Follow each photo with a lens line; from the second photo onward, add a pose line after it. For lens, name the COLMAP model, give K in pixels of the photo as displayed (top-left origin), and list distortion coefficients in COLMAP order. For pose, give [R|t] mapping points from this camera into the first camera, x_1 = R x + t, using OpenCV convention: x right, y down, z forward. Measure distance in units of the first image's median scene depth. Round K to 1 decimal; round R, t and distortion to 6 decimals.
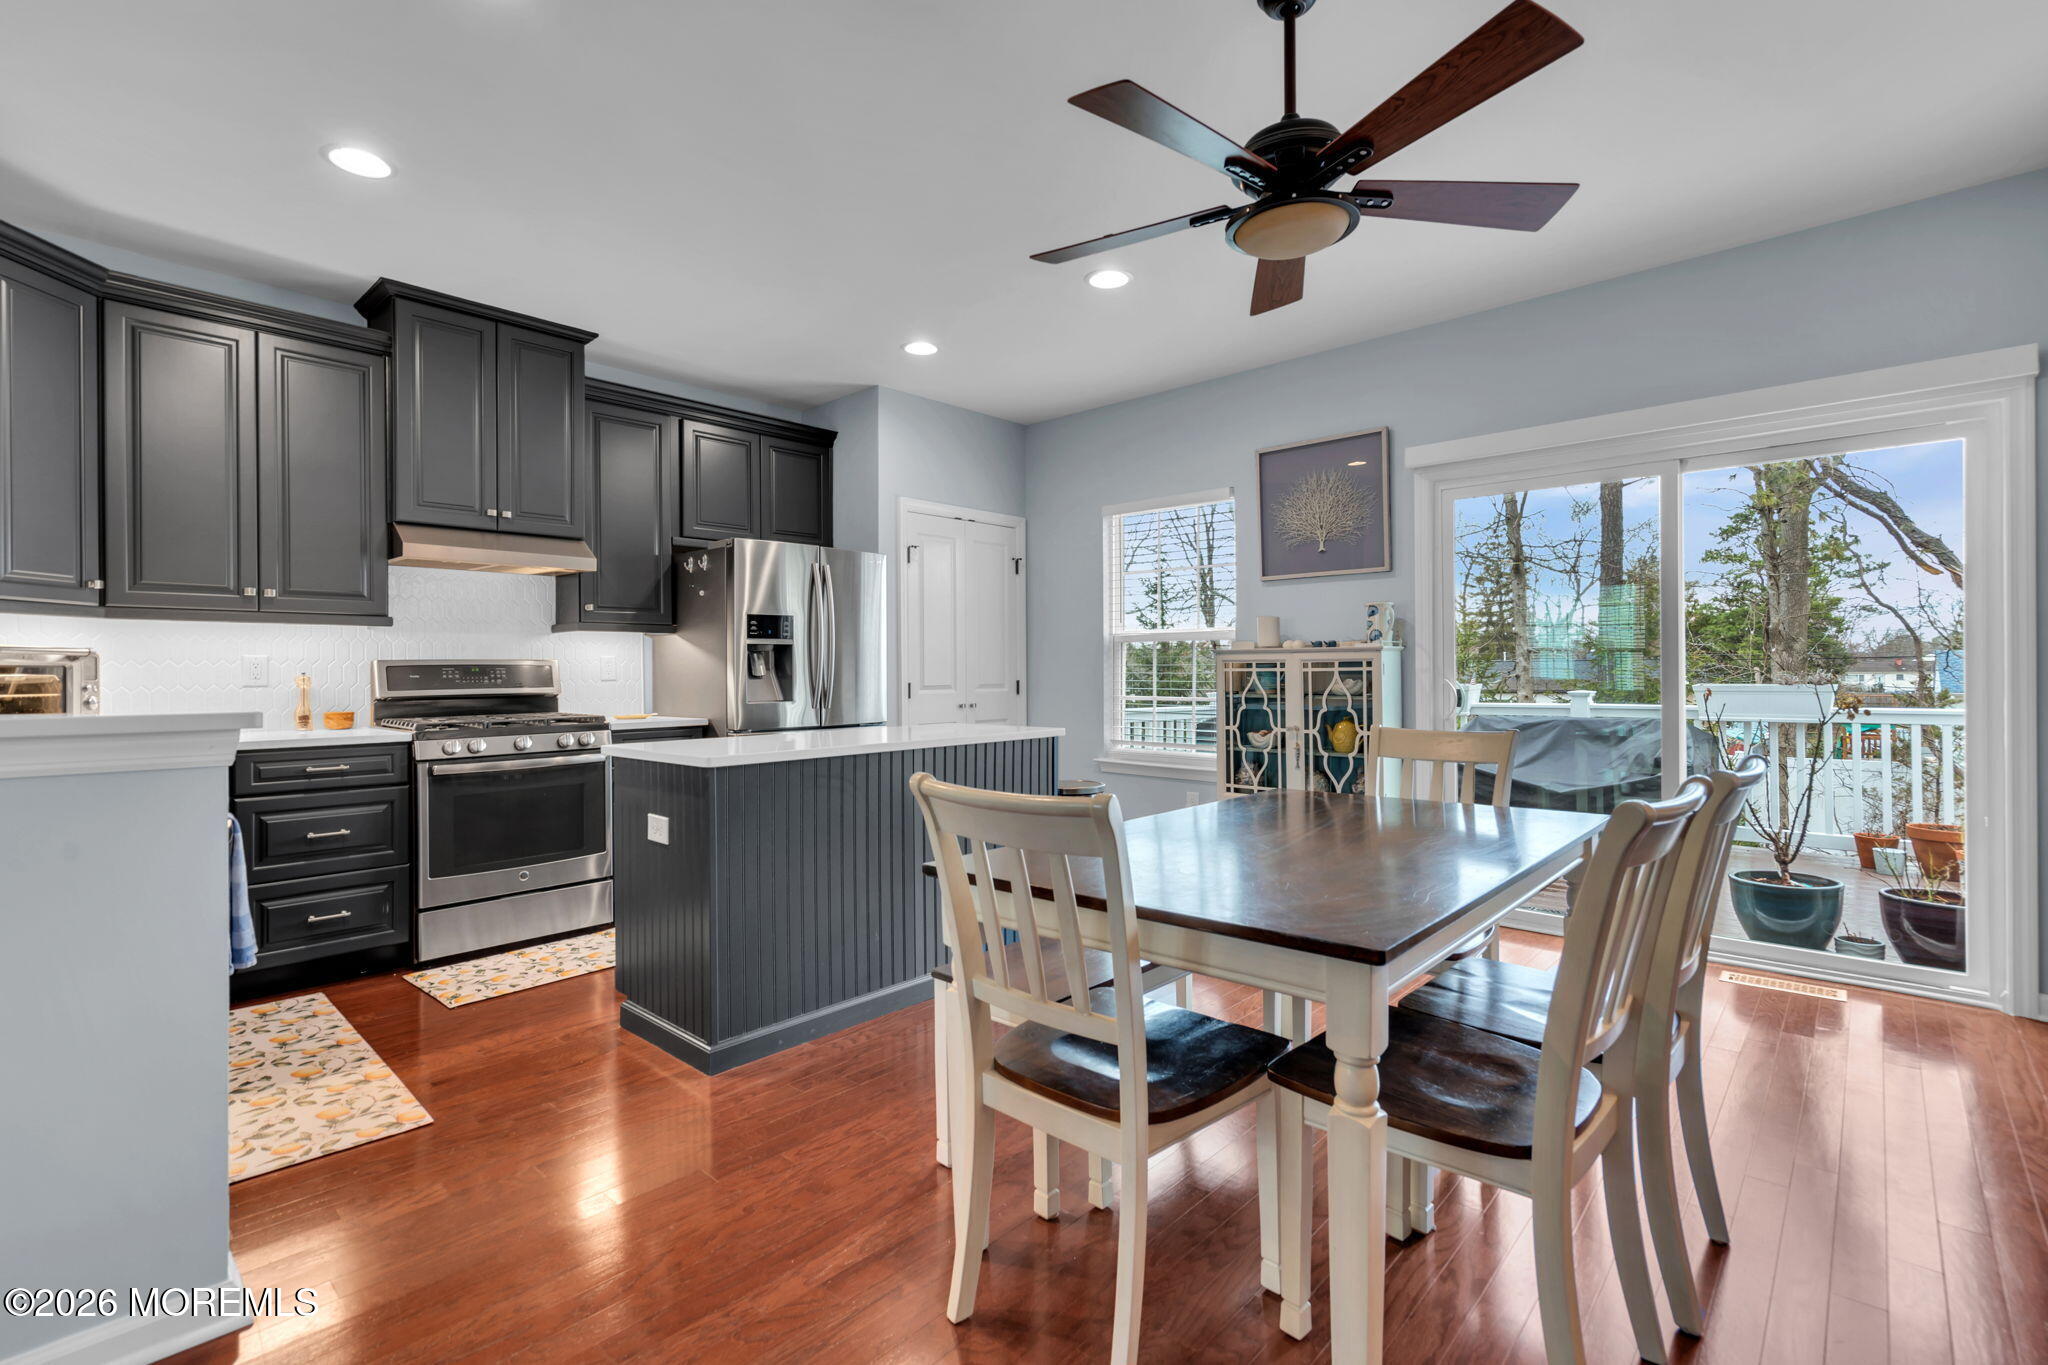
lens RADIAL K [[929.9, 0, 1012.1], [0, 929.9, 667.6], [0, 0, 1]] dist [-0.000986, 0.003159]
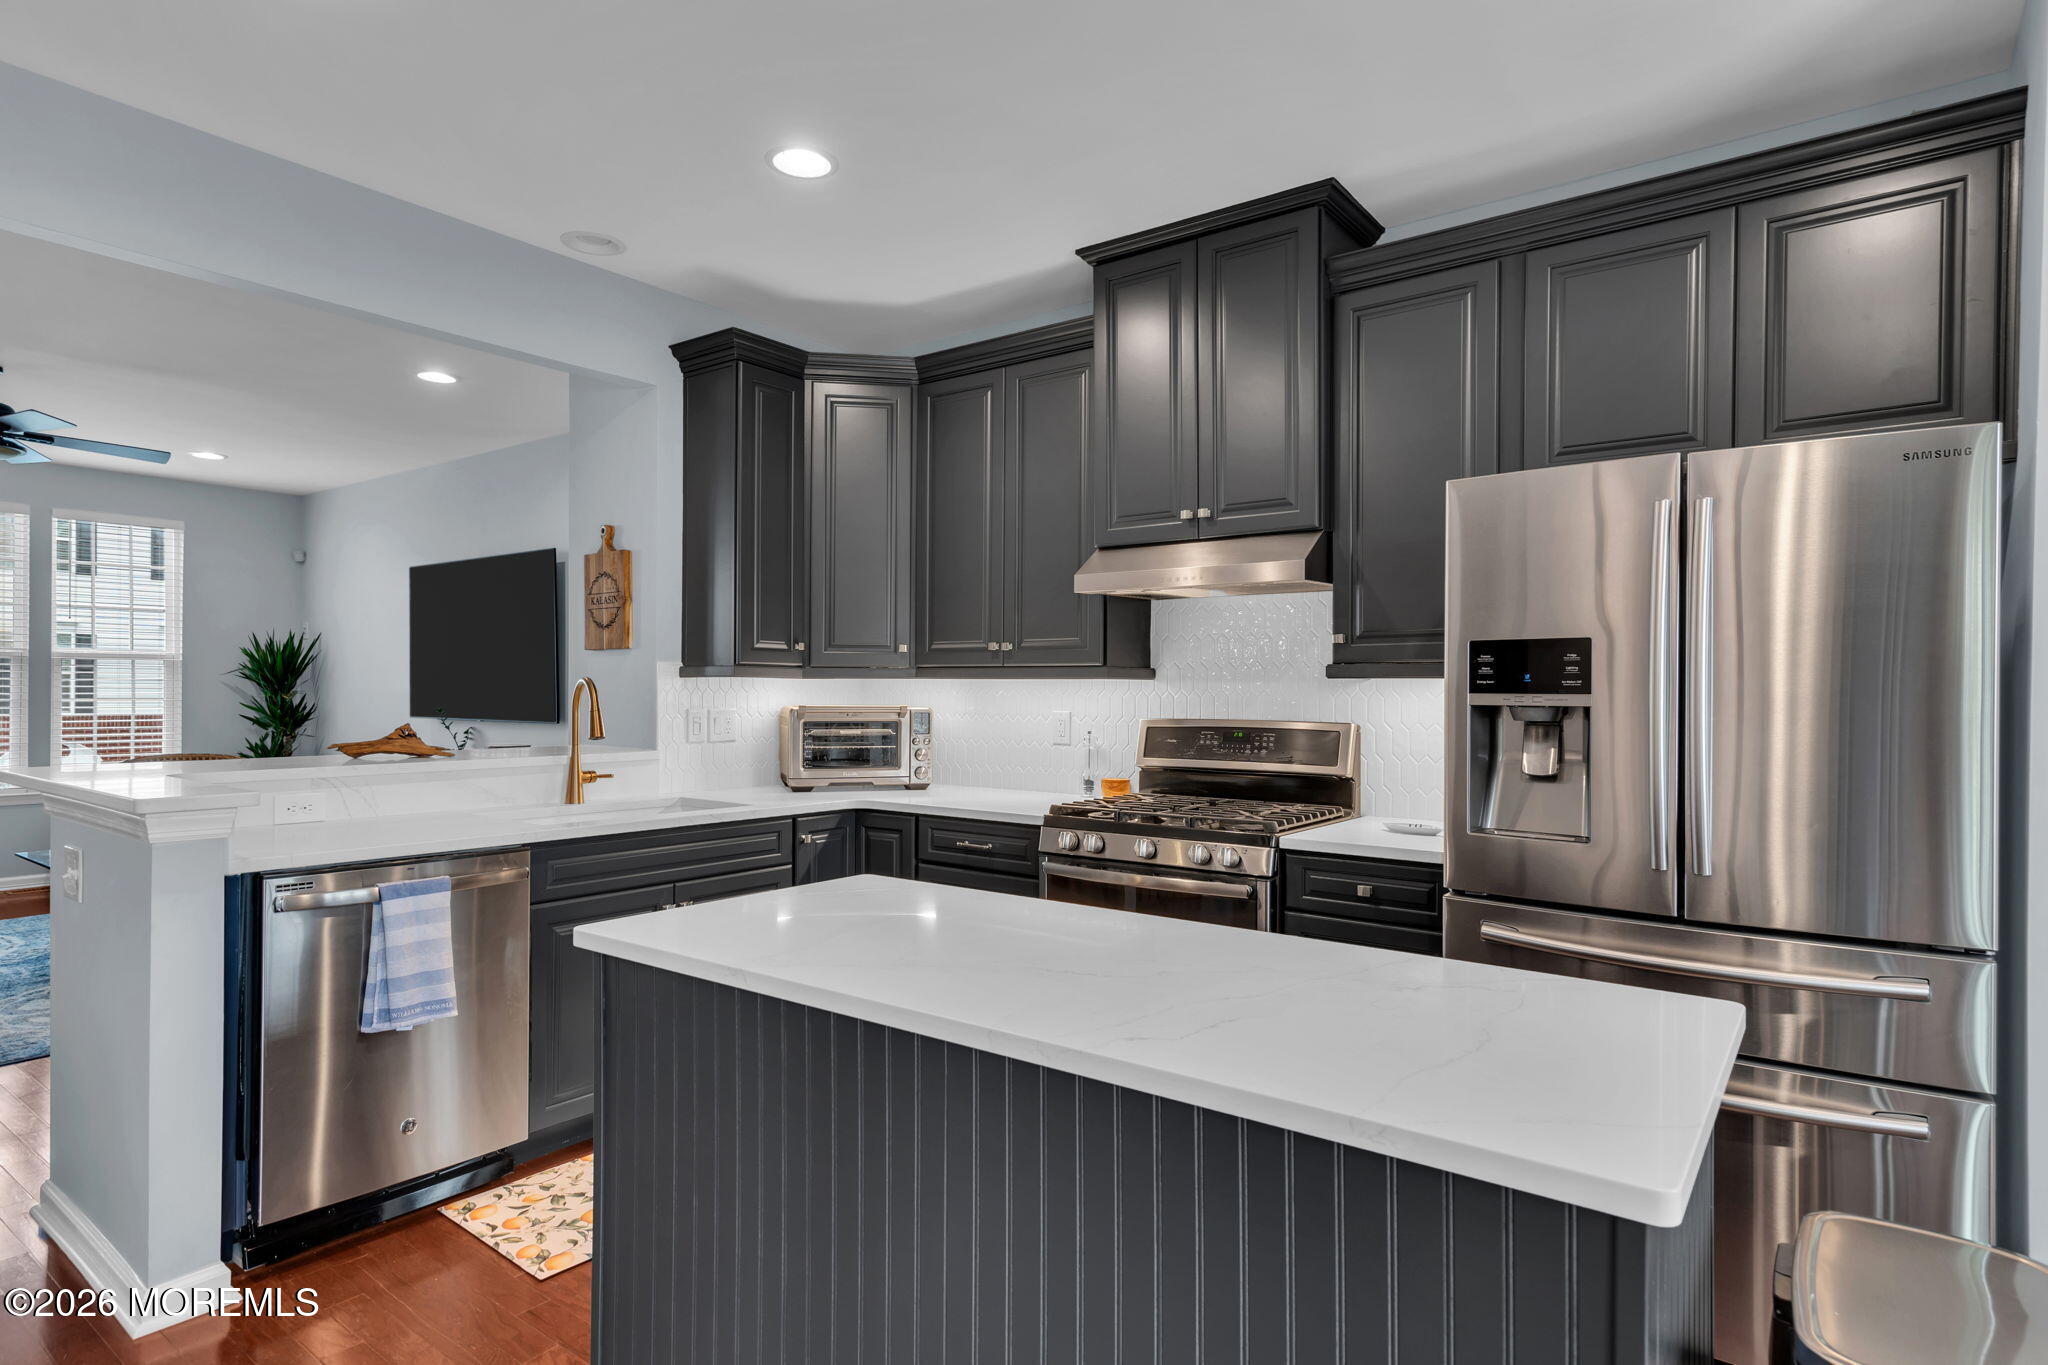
lens RADIAL K [[1086.4, 0, 1023.3], [0, 1086.4, 696.5], [0, 0, 1]] dist [0.007807, 0.004928]
pose [[0.094921, 0.016570, -0.995347, 0.237832], [0.000409, 0.999861, 0.016684, -0.040787], [0.995485, -0.001991, 0.094901, 0.757231]]
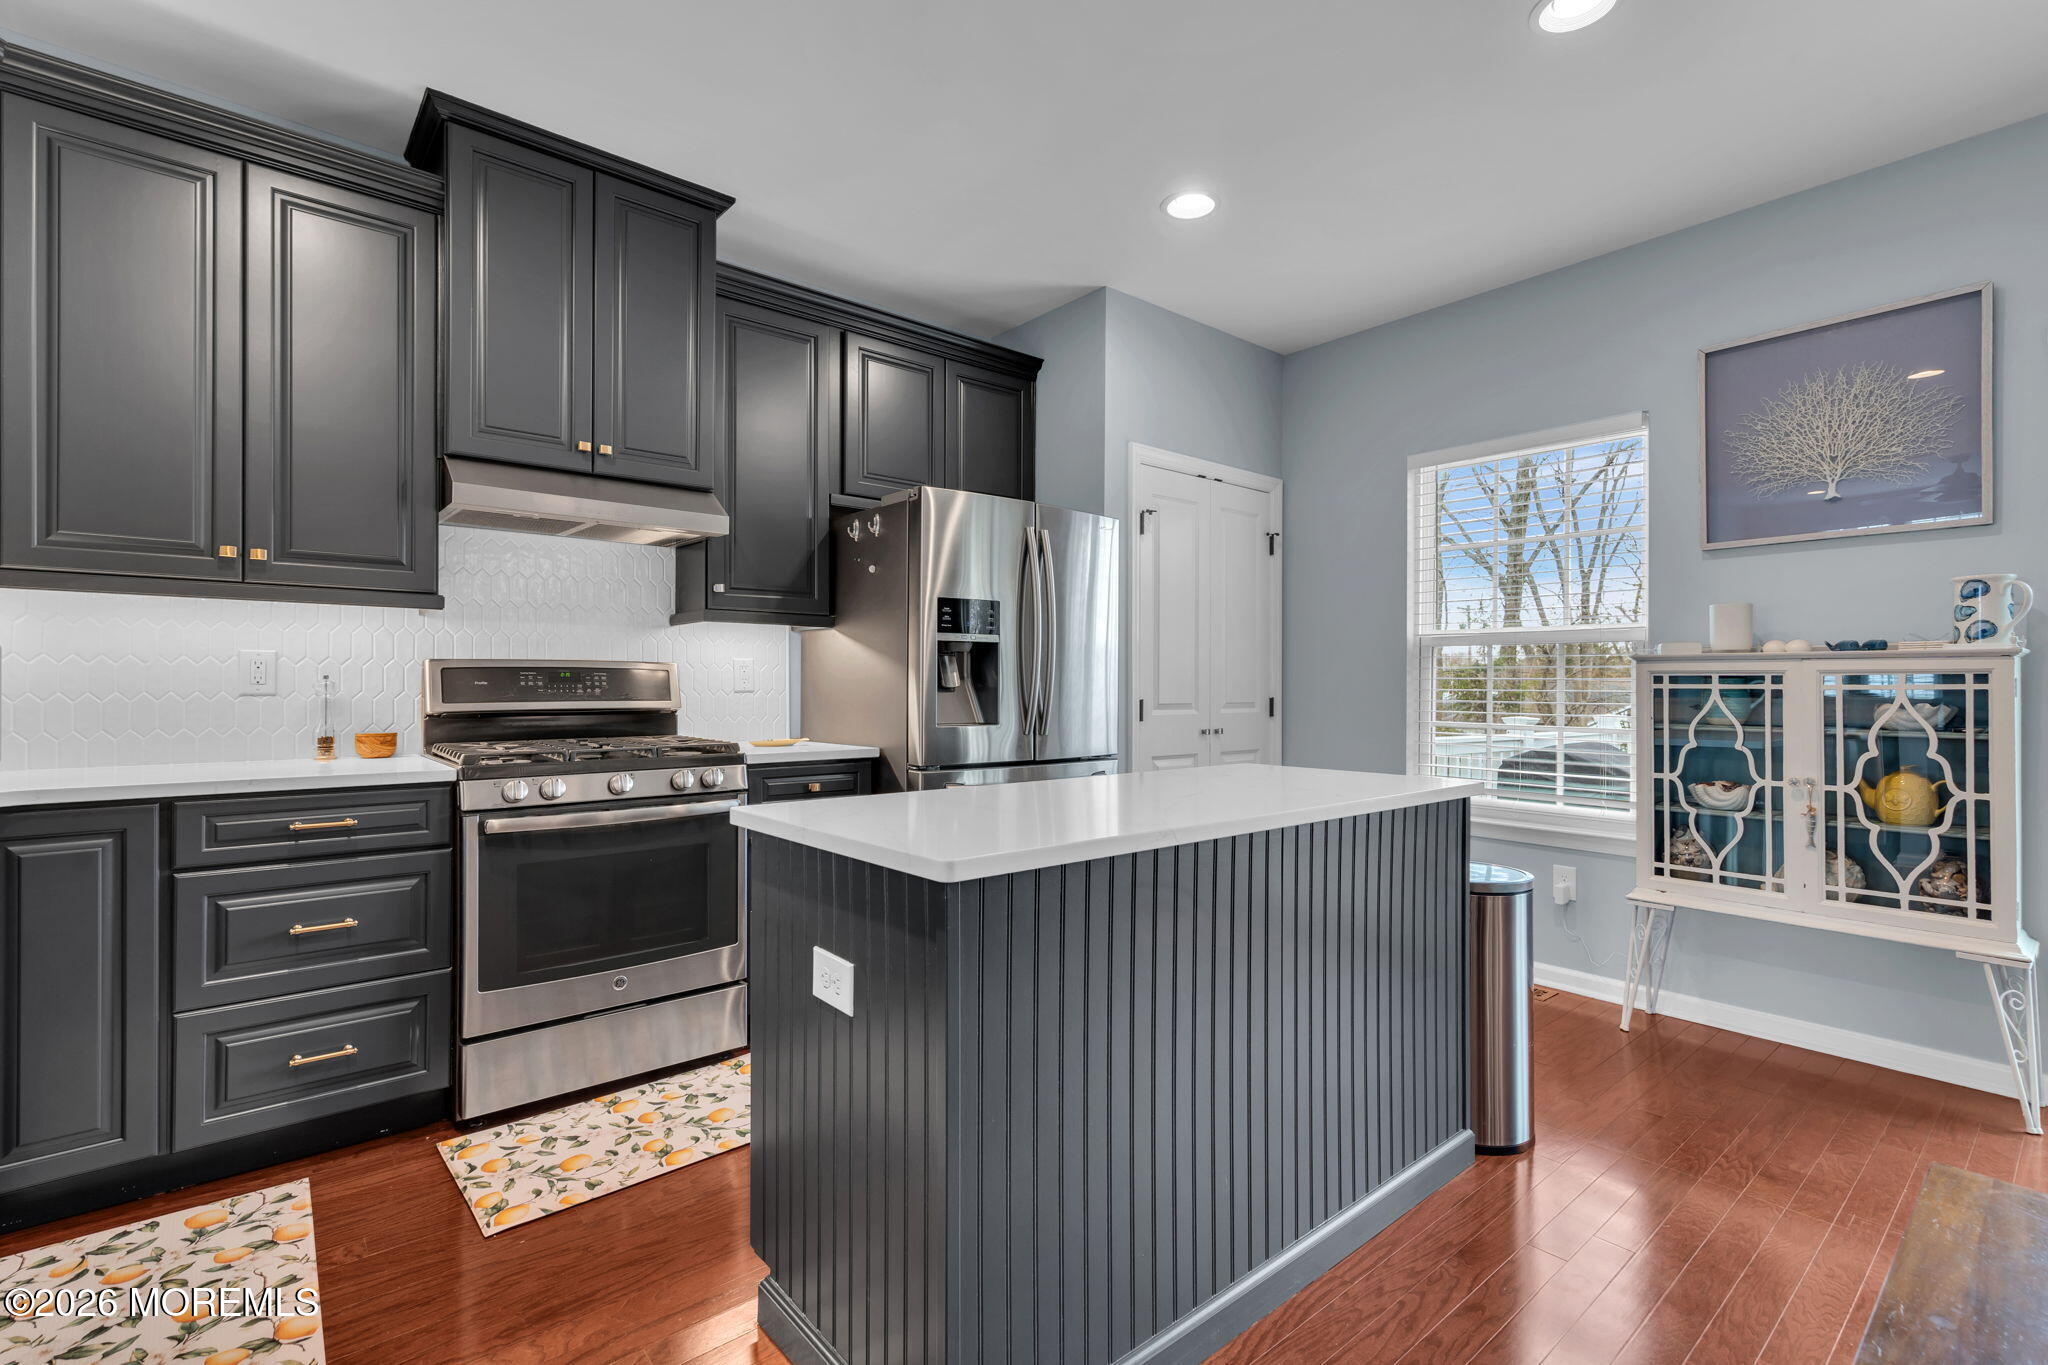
lens RADIAL K [[929.9, 0, 1014.0], [0, 929.9, 680.8], [0, 0, 1]] dist [-0.000986, 0.003159]
pose [[0.991895, 0.009863, -0.126676, -0.147074], [-0.010025, 0.999950, -0.000640, 0.004010], [0.126664, 0.001905, 0.991944, 0.338757]]
